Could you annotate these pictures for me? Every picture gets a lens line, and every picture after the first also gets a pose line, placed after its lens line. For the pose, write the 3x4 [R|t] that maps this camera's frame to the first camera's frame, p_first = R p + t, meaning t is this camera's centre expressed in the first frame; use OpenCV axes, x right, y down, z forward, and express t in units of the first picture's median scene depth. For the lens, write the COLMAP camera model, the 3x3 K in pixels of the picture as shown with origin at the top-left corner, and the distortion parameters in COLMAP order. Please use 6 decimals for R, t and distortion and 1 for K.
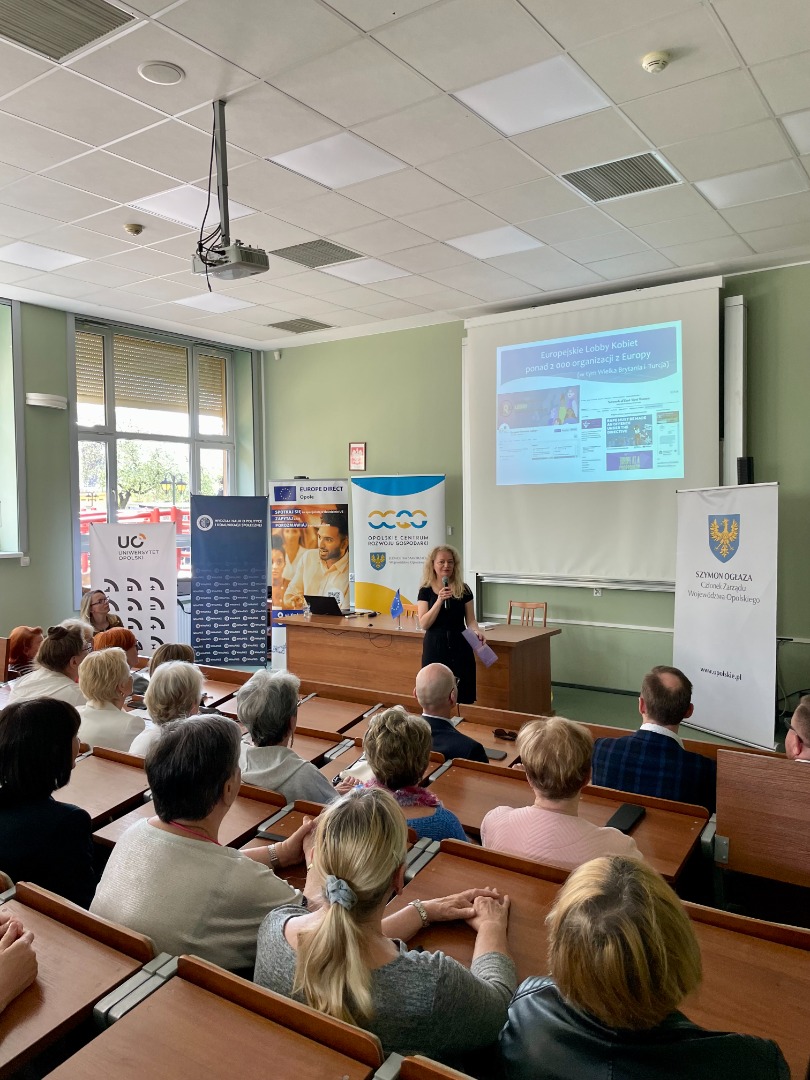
lens RADIAL K [[823.5, 0, 411.3], [0, 823.5, 532.2], [0, 0, 1]] dist [0.104099, -0.166528]
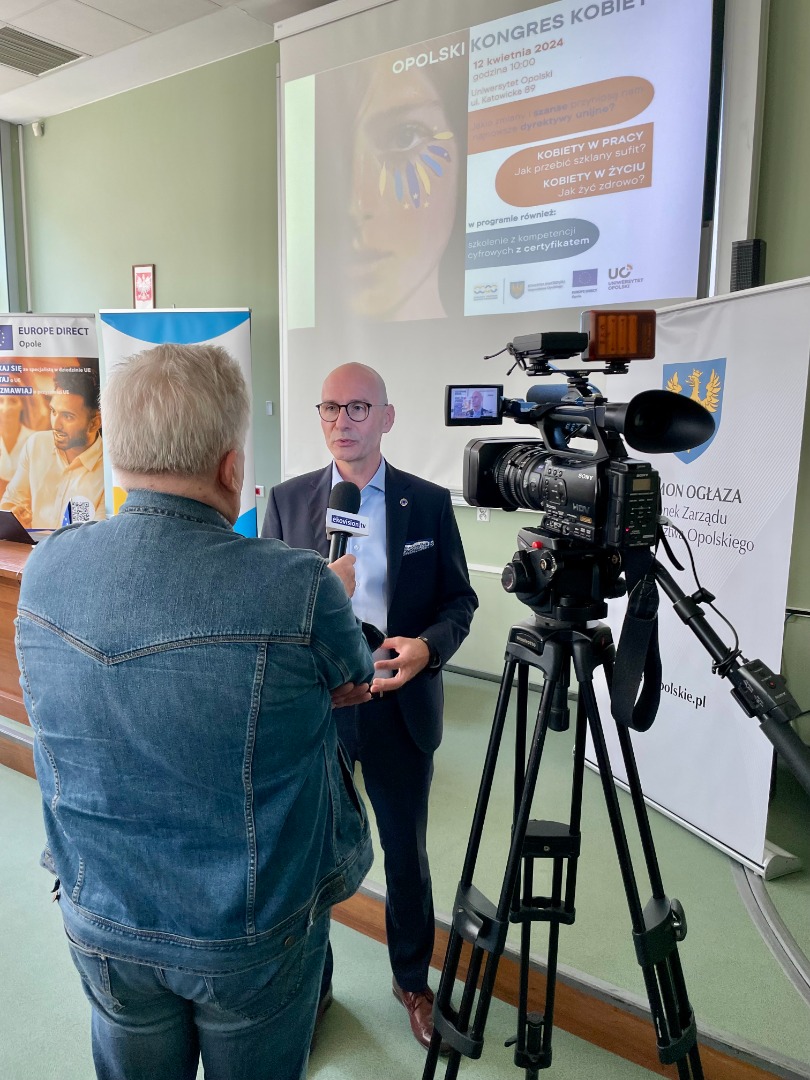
lens RADIAL K [[823.5, 0, 411.3], [0, 823.5, 532.2], [0, 0, 1]] dist [0.104099, -0.166528]
pose [[0.999655, 0.025654, -0.005592, 0.160170], [-0.024874, 0.993493, 0.111142, 0.019392], [0.008407, -0.110965, 0.993789, 0.376189]]
